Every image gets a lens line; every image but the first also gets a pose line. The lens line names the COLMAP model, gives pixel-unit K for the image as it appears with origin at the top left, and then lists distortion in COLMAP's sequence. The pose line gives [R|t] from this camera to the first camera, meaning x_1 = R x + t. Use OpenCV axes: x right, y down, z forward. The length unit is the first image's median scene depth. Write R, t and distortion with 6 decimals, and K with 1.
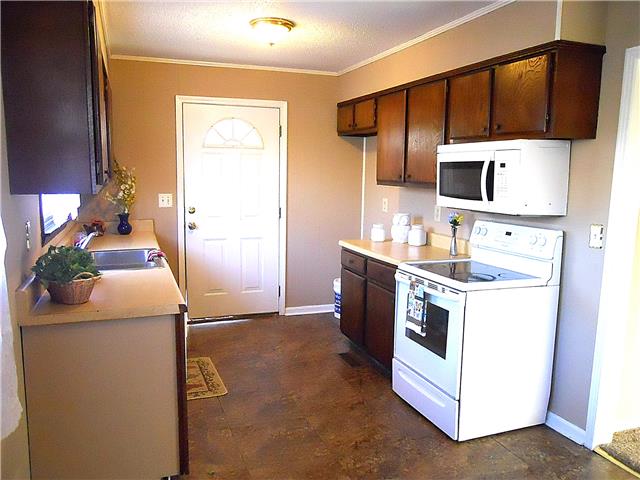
lens RADIAL K [[528.2, 0, 320.9], [0, 528.2, 243.0], [0, 0, 1]] dist [-0.010299, -0.002825]
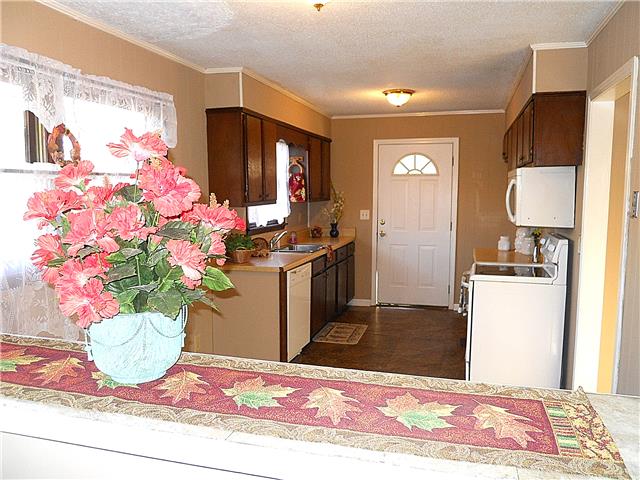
lens RADIAL K [[528.2, 0, 320.9], [0, 528.2, 243.0], [0, 0, 1]] dist [-0.010299, -0.002825]
pose [[0.806806, 0.044185, -0.589162, 0.439528], [-0.067587, 0.997556, -0.017741, 0.026576], [0.586938, 0.054133, 0.807820, -0.194868]]
